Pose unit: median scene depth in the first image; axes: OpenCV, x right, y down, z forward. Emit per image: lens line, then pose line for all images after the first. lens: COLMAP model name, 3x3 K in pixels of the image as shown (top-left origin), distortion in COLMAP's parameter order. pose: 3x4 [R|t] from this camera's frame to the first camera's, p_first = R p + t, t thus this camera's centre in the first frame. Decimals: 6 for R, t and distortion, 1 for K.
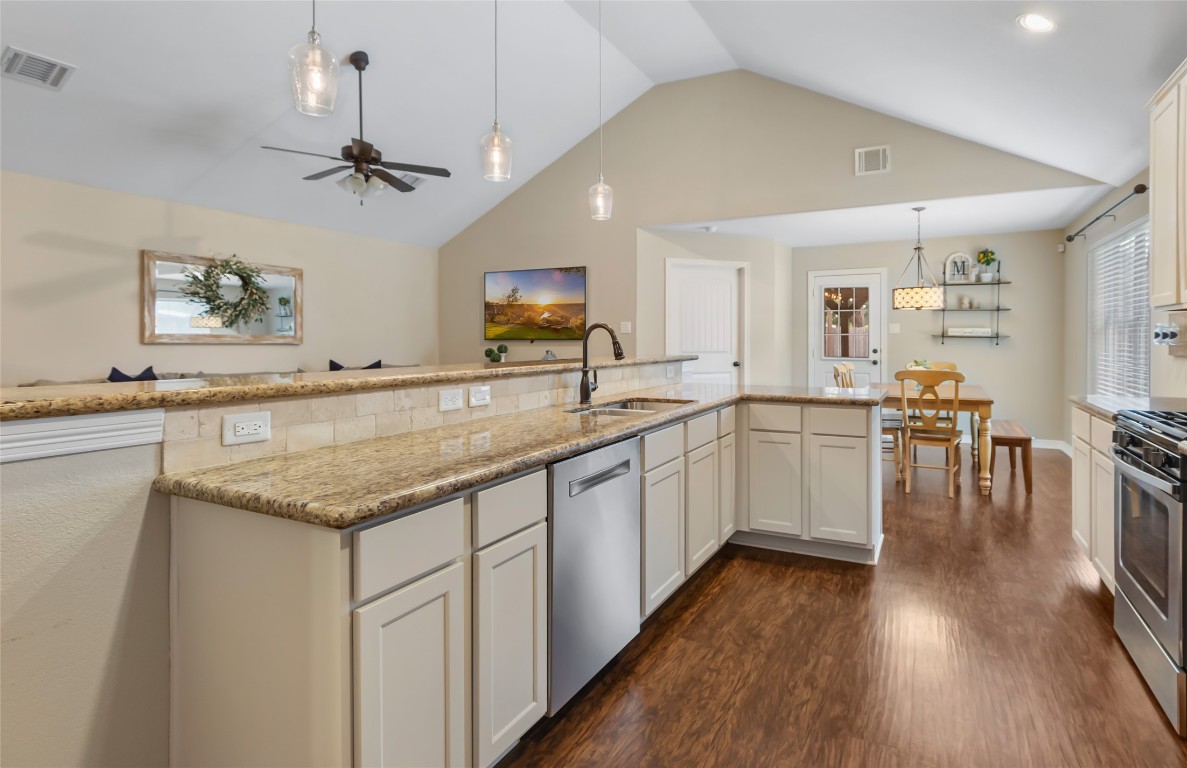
lens RADIAL K [[600.6, 0, 644.2], [0, 600.6, 347.5], [0, 0, 1]] dist [-0.012745, 0.001406]
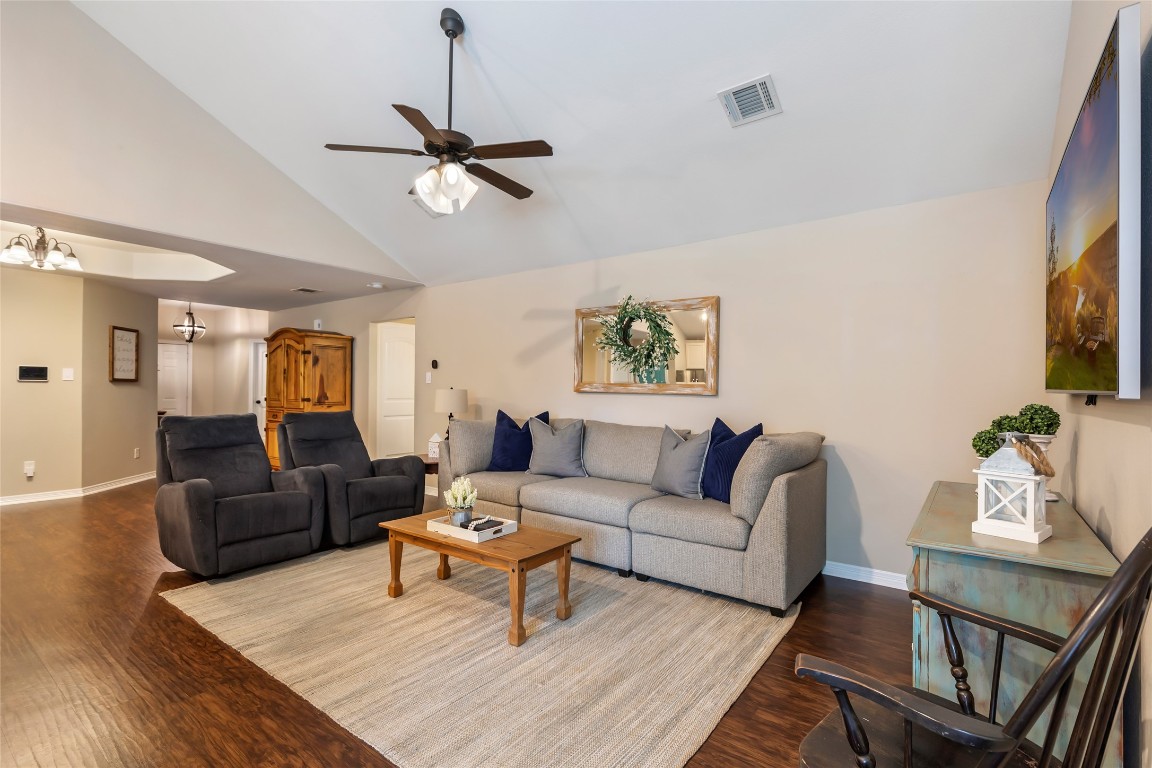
lens RADIAL K [[526.7, 0, 594.2], [0, 526.7, 399.8], [0, 0, 1]] dist [-0.004073, -0.000098]
pose [[-0.173024, 0.020568, -0.984703, 0.102774], [-0.019429, 0.999516, 0.024291, -0.012401], [0.984726, 0.023334, -0.172541, 0.882461]]
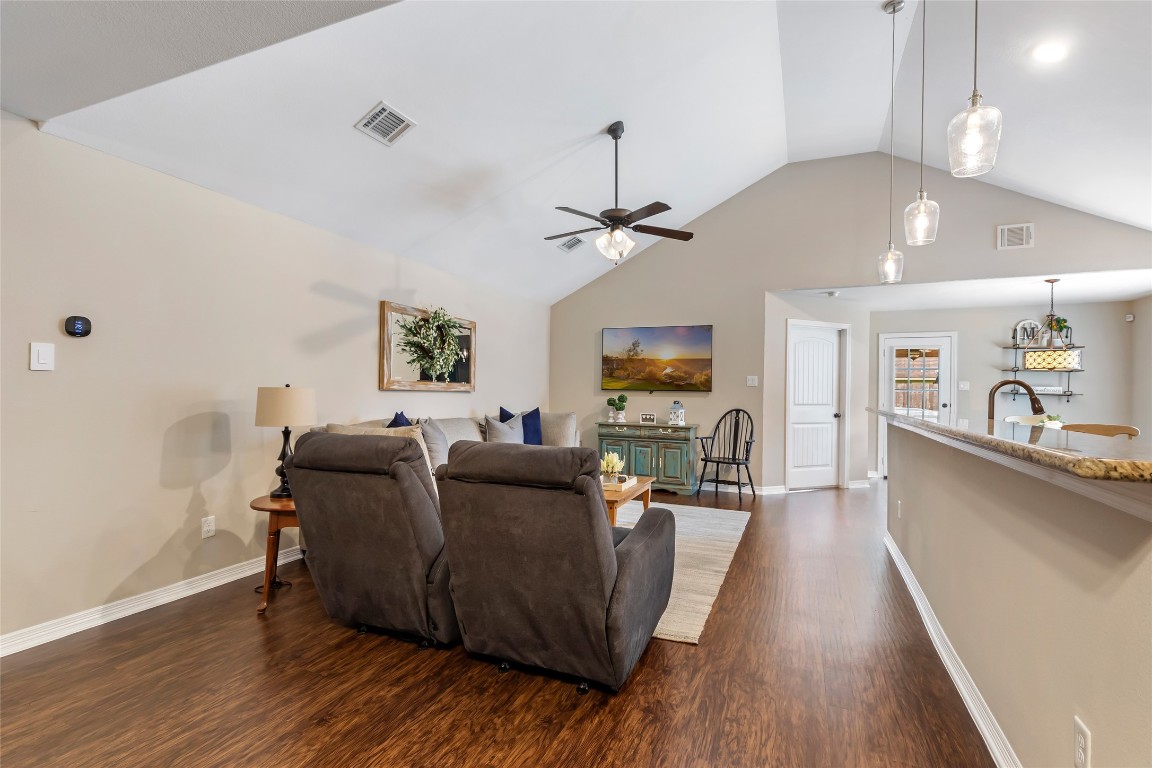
lens RADIAL K [[526.7, 0, 575.7], [0, 526.7, 386.6], [0, 0, 1]] dist [-0.004073, -0.000098]
pose [[0.999245, 0.016443, 0.035201, -0.388771], [-0.015786, 0.999697, -0.018863, 0.000019], [-0.035500, 0.018293, 0.999202, 0.043156]]
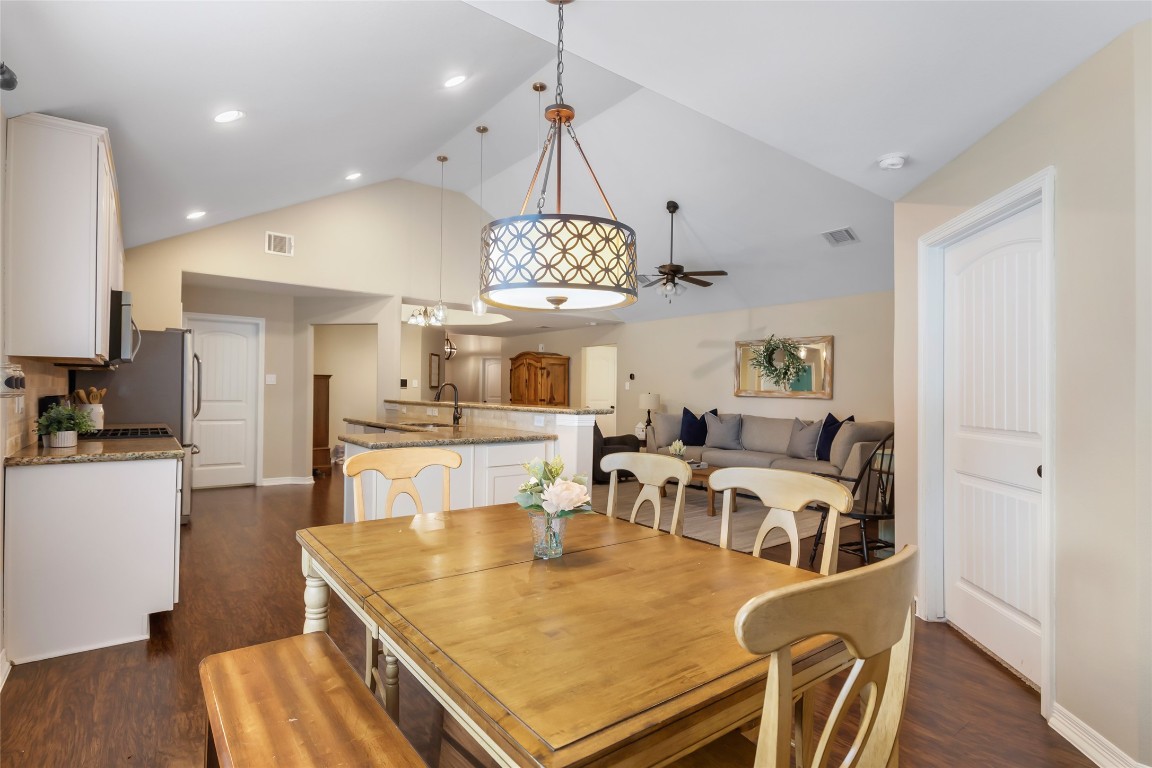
lens RADIAL K [[572.8, 0, 555.1], [0, 572.8, 383.2], [0, 0, 1]] dist [0.006084, 0.000020]
pose [[-0.473401, -0.017485, -0.880674, 0.615437], [-0.023038, 0.999707, -0.007464, -0.014594], [0.880546, 0.016755, -0.473665, 0.965104]]
